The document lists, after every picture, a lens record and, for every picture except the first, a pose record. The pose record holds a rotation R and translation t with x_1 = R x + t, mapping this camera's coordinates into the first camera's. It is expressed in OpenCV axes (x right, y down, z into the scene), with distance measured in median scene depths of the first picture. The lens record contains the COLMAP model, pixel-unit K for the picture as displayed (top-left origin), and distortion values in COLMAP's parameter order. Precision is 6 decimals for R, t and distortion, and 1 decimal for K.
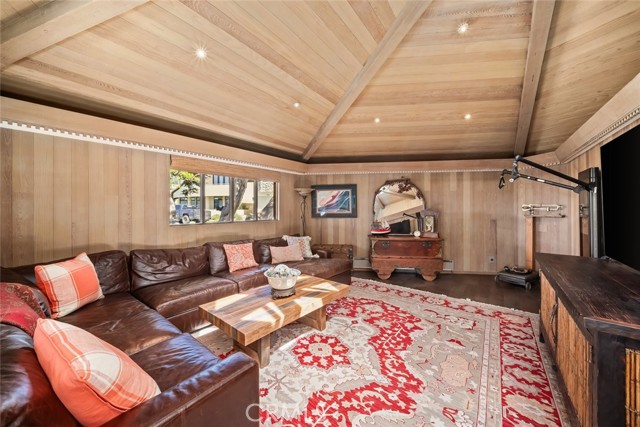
lens RADIAL K [[239.3, 0, 321.9], [0, 239.3, 210.3], [0, 0, 1]] dist [0.000075, -0.000025]
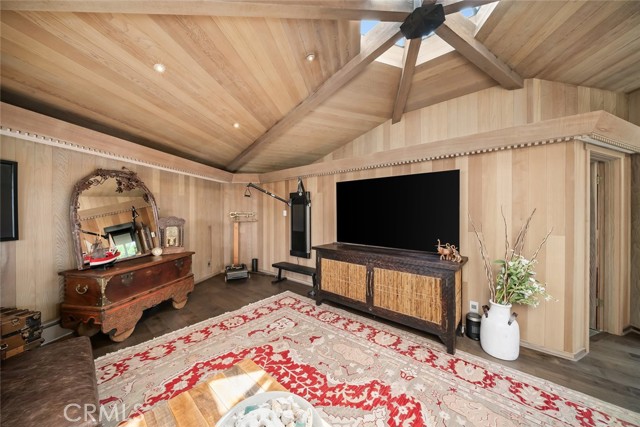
lens RADIAL K [[217.9, 0, 320.0], [0, 217.9, 213.5], [0, 0, 1]] dist [-0.000512, -0.000076]
pose [[0.060076, -0.003710, 0.998187, -0.402656], [0.006385, 0.999974, 0.003332, -0.029093], [-0.998173, 0.006173, 0.060098, 0.826409]]
